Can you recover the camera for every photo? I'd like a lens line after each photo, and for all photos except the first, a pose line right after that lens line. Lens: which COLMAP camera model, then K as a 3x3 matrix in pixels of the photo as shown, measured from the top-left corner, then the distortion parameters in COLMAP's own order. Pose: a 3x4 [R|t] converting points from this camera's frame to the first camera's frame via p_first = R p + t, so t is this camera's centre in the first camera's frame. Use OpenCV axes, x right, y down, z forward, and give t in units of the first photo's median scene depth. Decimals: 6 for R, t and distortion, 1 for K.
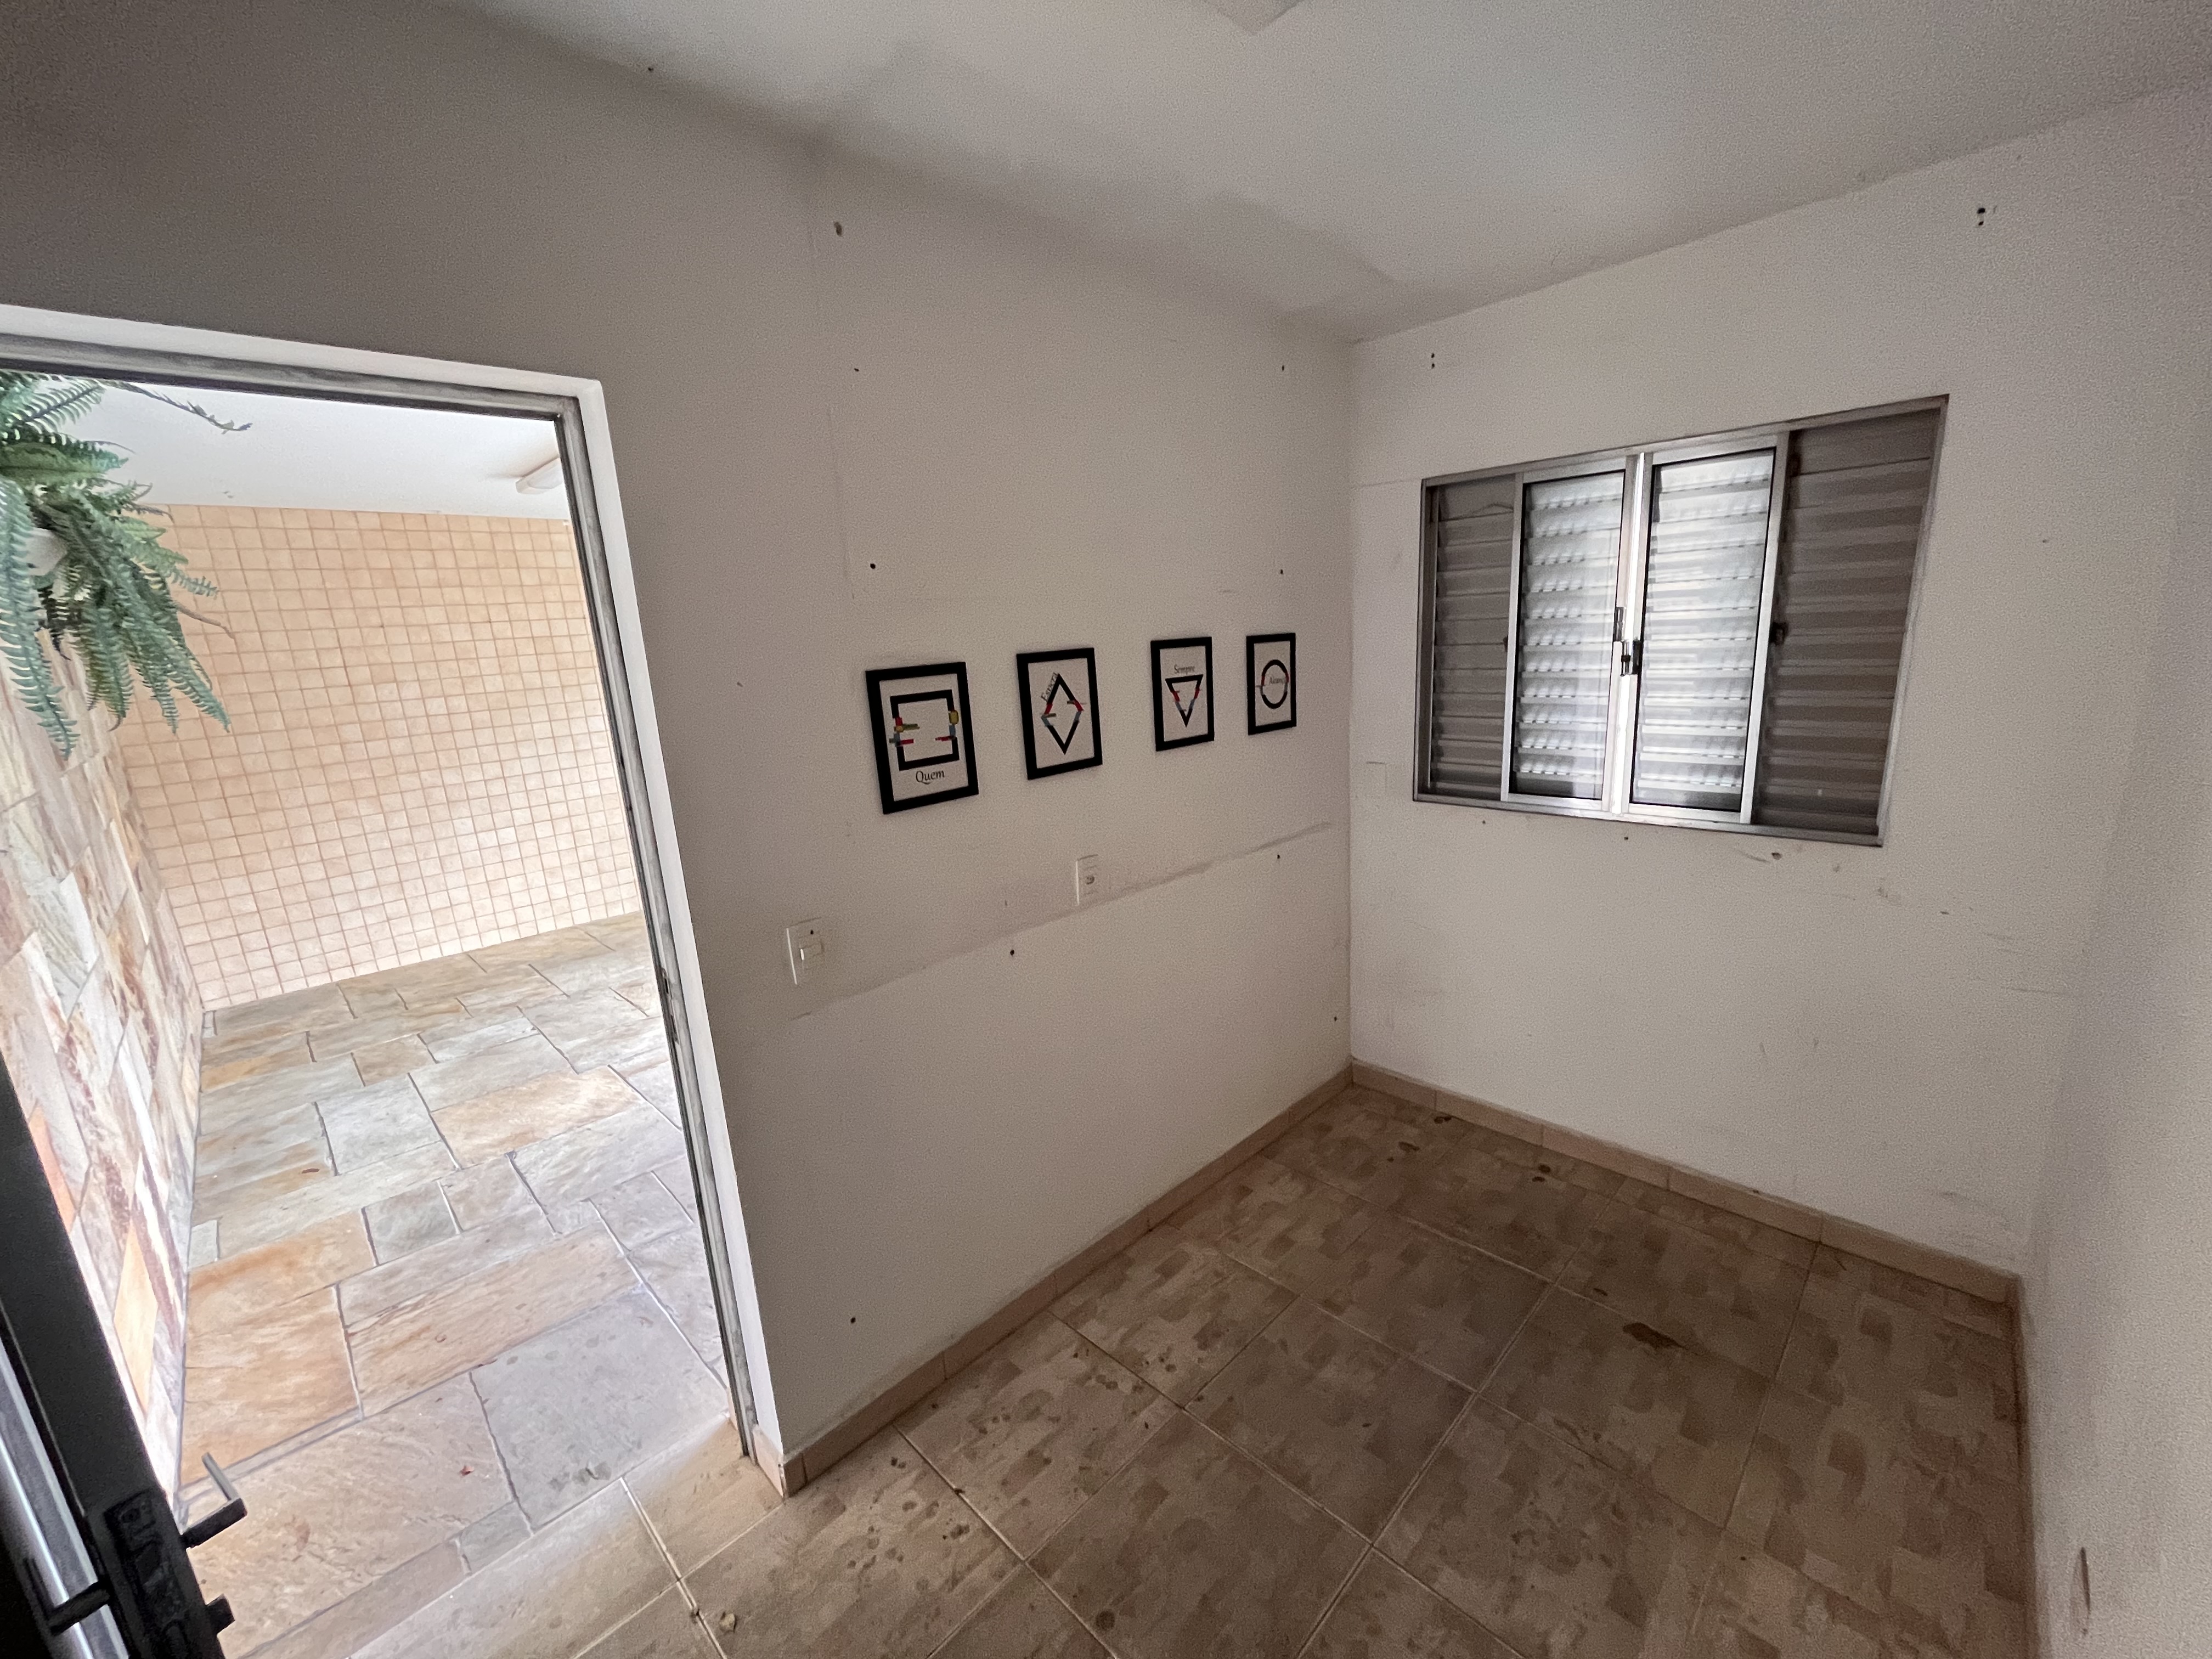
lens RADIAL K [[897.5, 0, 1107.8], [0, 897.5, 831.8], [0, 0, 1]] dist [-0.006820, 0.000645]
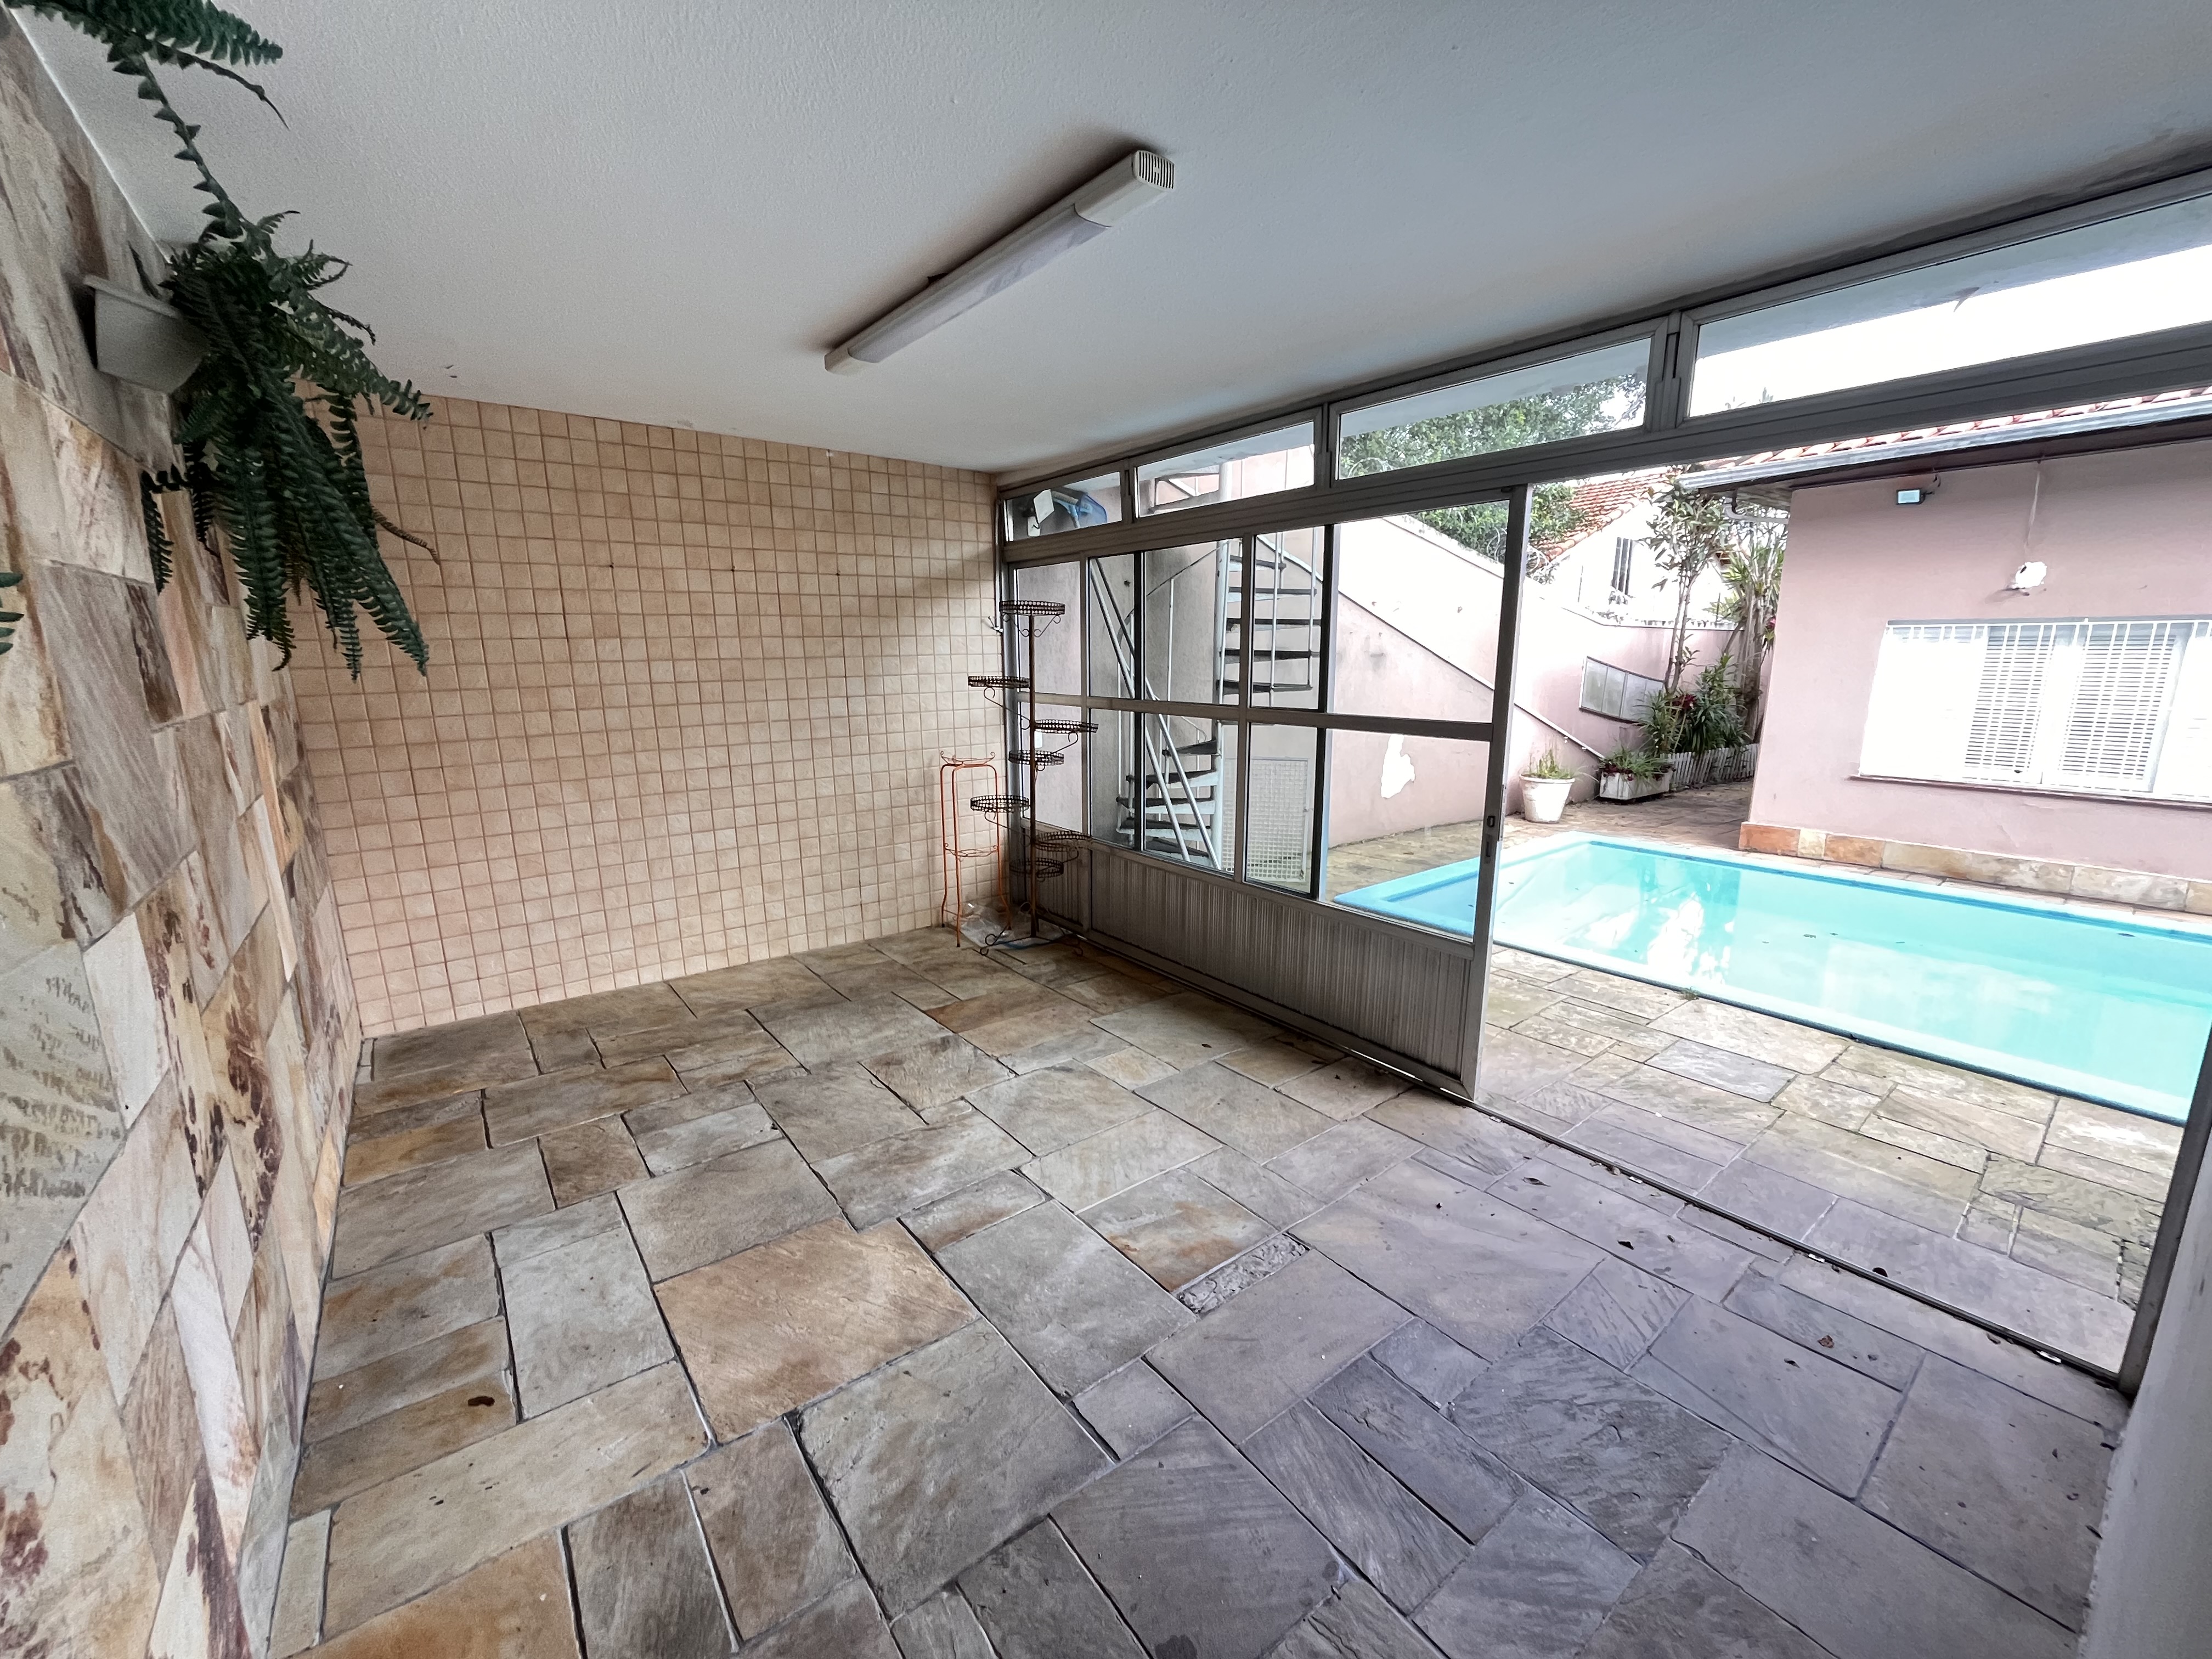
lens RADIAL K [[897.5, 0, 1107.6], [0, 897.5, 830.1], [0, 0, 1]] dist [-0.006820, 0.000645]
pose [[0.990018, 0.077867, -0.117475, -0.286717], [-0.080050, 0.996693, -0.013972, -0.023239], [0.115998, 0.023236, 0.992978, 0.291106]]
